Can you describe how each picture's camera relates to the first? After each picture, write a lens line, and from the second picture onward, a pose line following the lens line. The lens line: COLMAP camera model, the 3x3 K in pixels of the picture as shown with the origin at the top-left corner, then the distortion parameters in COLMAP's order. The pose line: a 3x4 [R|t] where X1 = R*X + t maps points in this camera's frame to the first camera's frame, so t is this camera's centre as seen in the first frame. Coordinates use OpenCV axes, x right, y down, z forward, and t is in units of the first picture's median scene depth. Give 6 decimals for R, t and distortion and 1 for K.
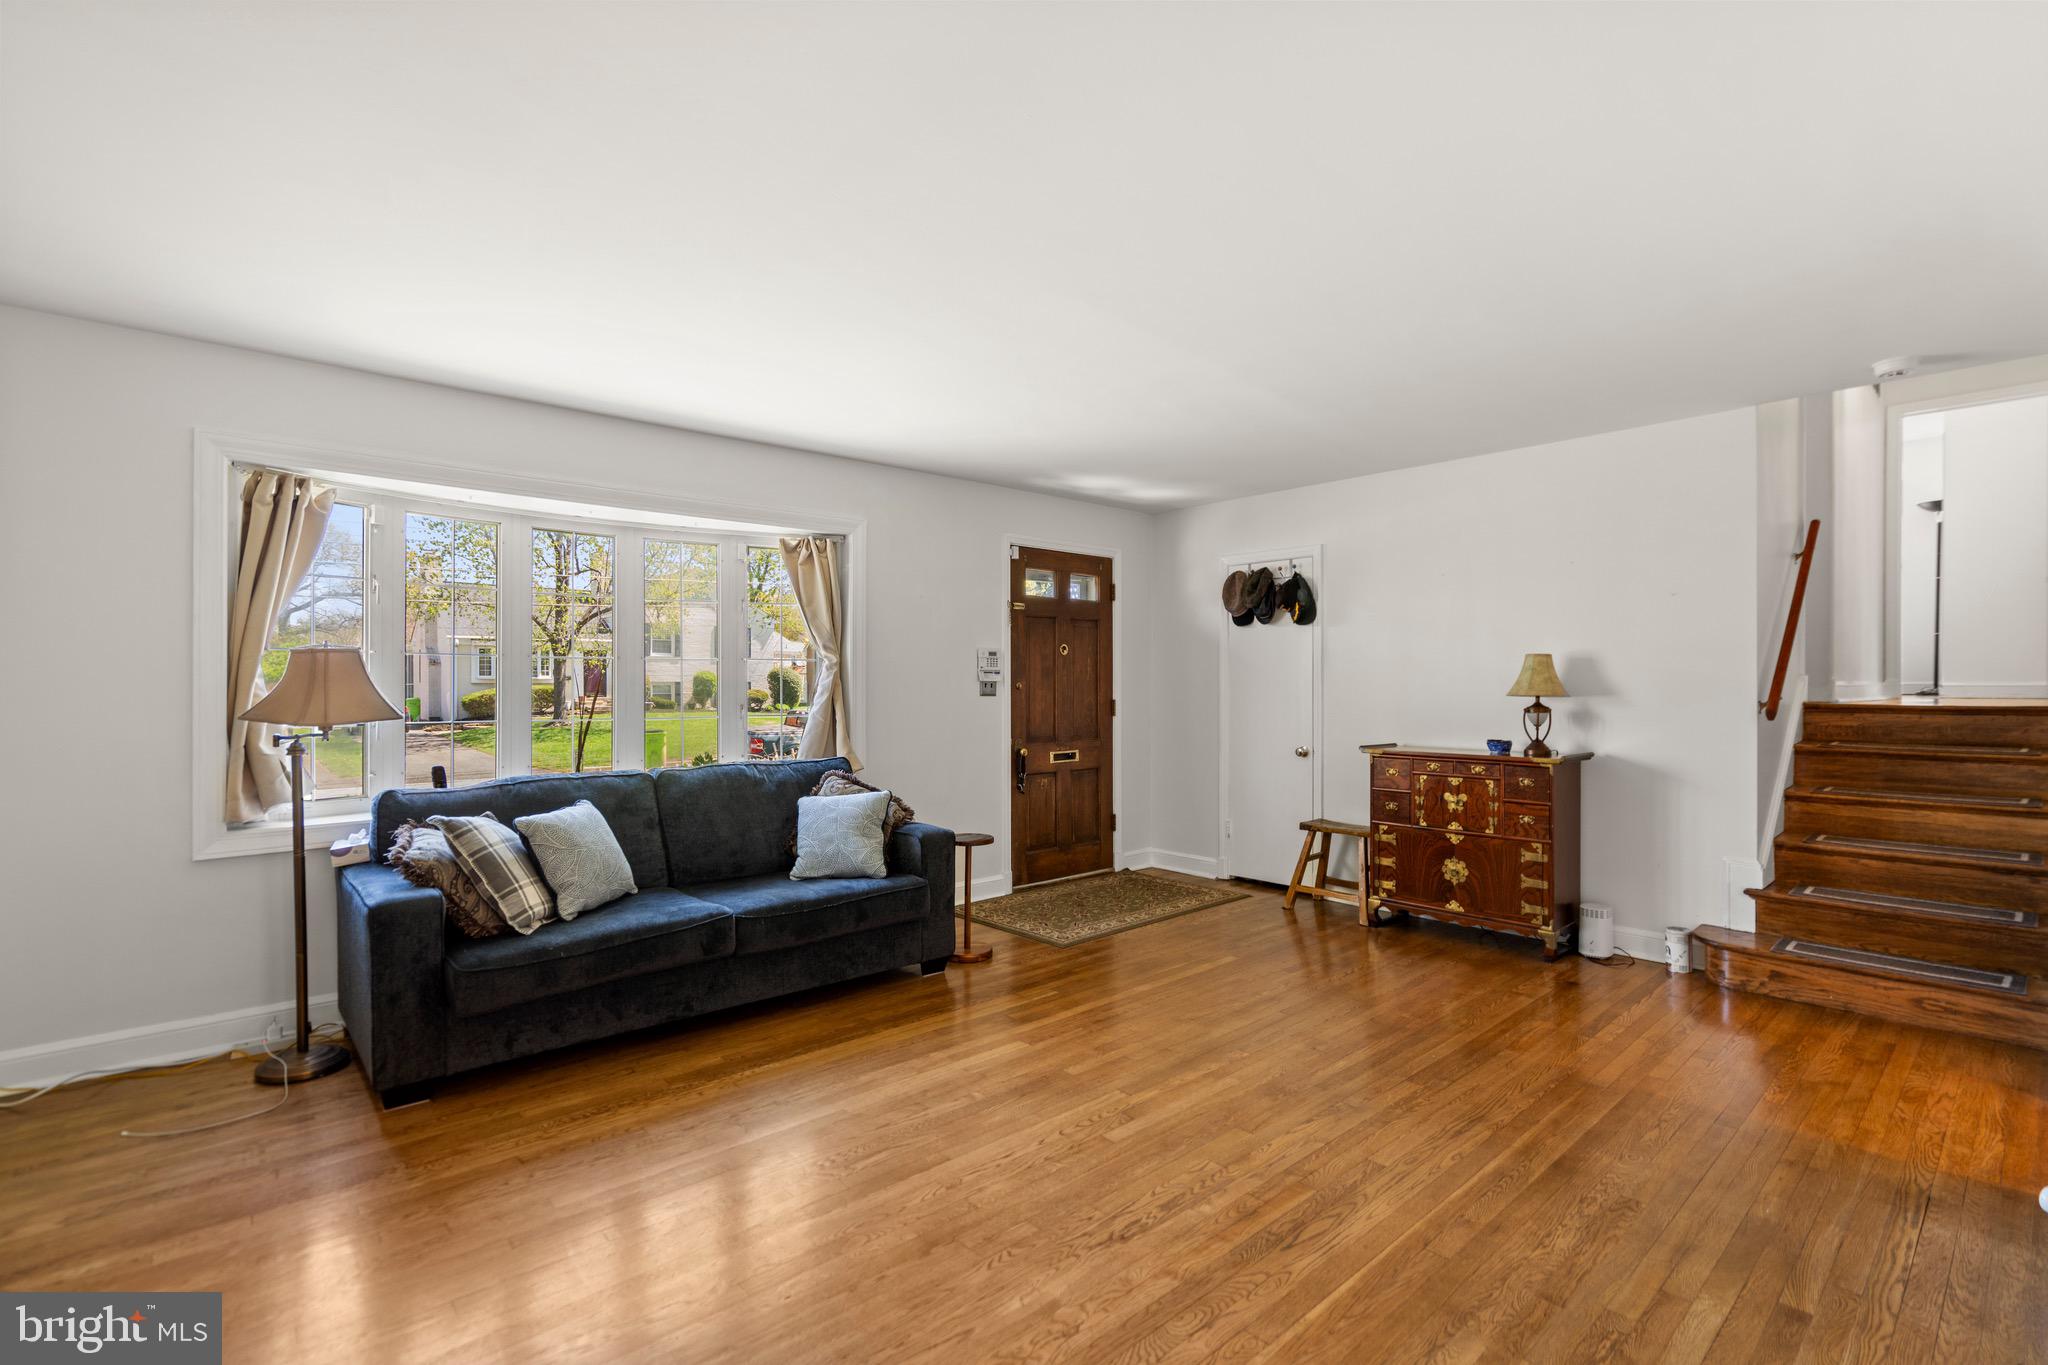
lens RADIAL K [[932.3, 0, 1017.3], [0, 932.3, 688.2], [0, 0, 1]] dist [0.004033, 0.000775]
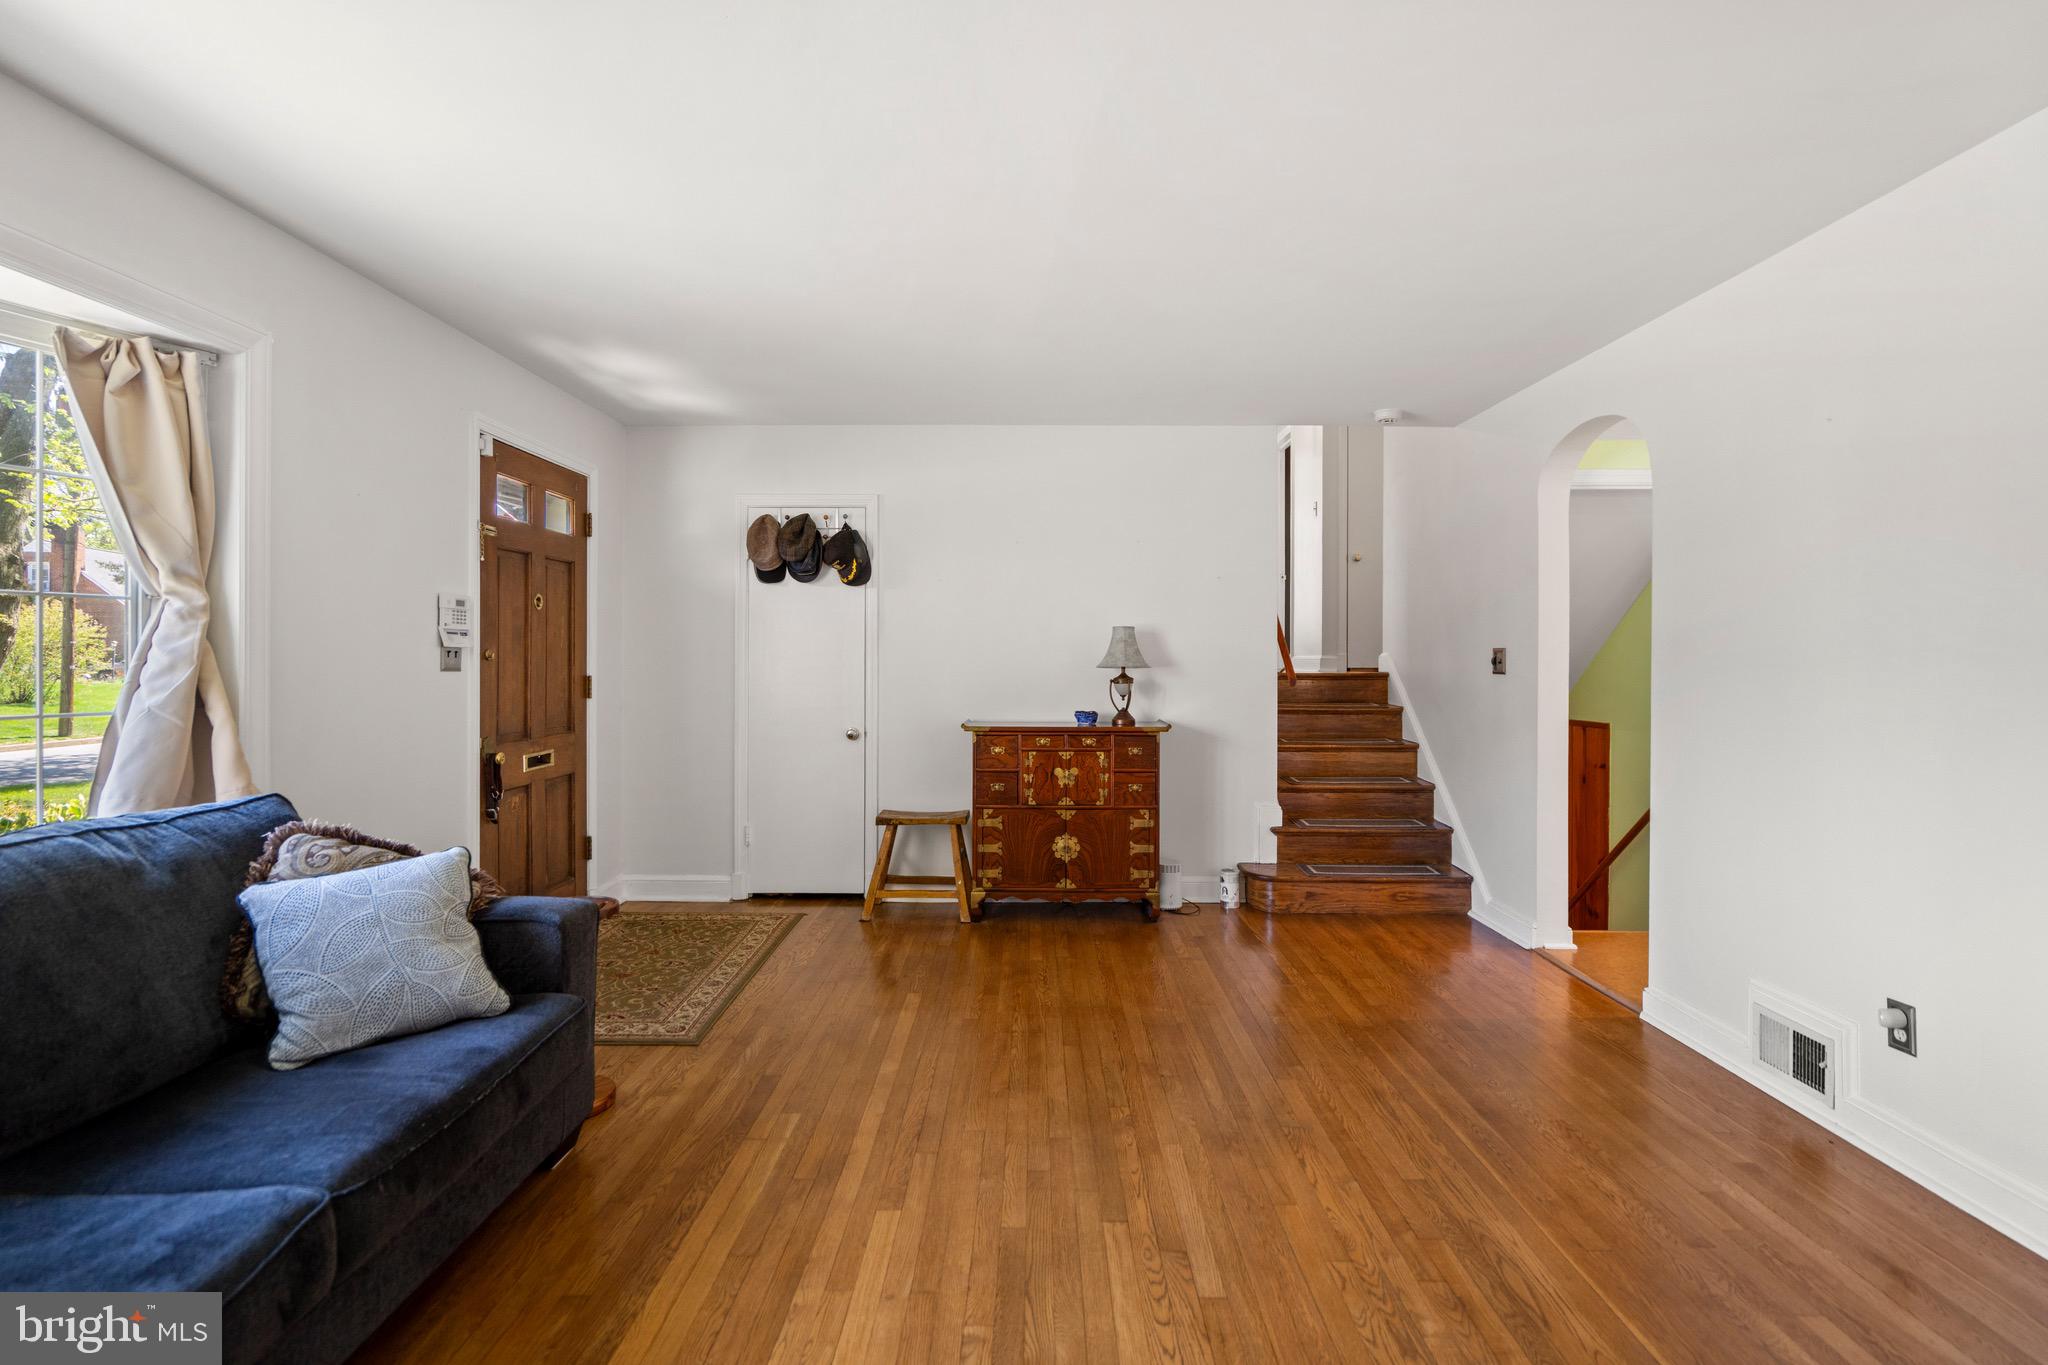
lens RADIAL K [[970.5, 0, 1020.7], [0, 970.5, 661.6], [0, 0, 1]] dist [0.001096, 0.000930]
pose [[0.668089, 0.001096, 0.744081, -0.299496], [-0.000548, 0.999999, -0.000982, 0.002795], [-0.744081, 0.000248, 0.668089, 0.340866]]
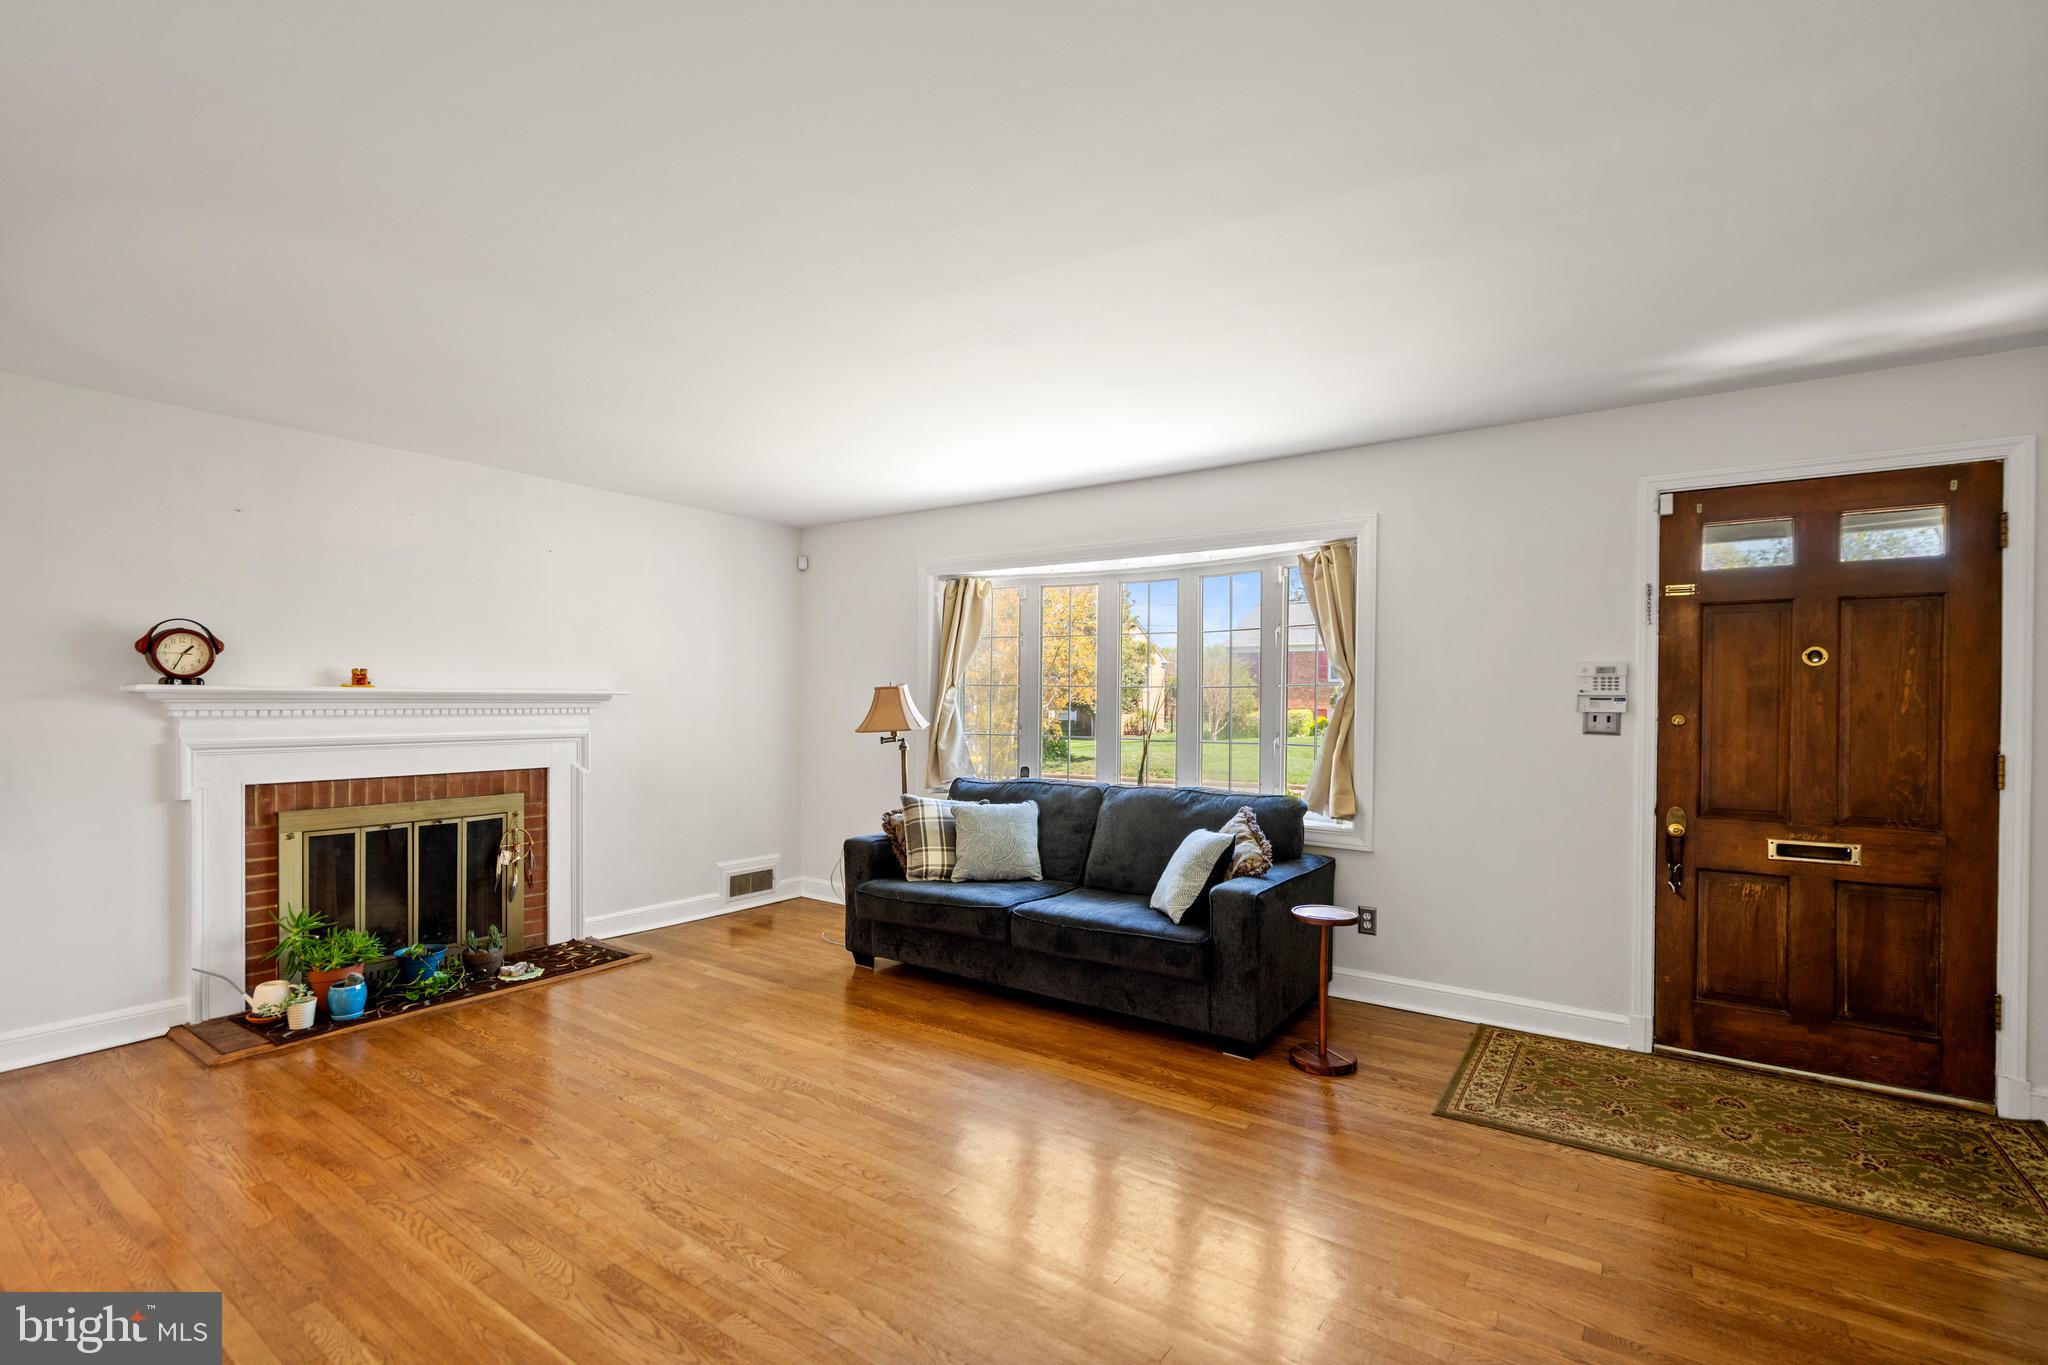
lens RADIAL K [[927.6, 0, 1022.2], [0, 927.6, 710.0], [0, 0, 1]] dist [0.000289, 0.000018]
pose [[0.233273, 0.012356, -0.972333, 0.588324], [-0.010772, 0.999891, 0.010121, -0.013163], [0.972352, 0.008113, 0.233381, 0.527850]]
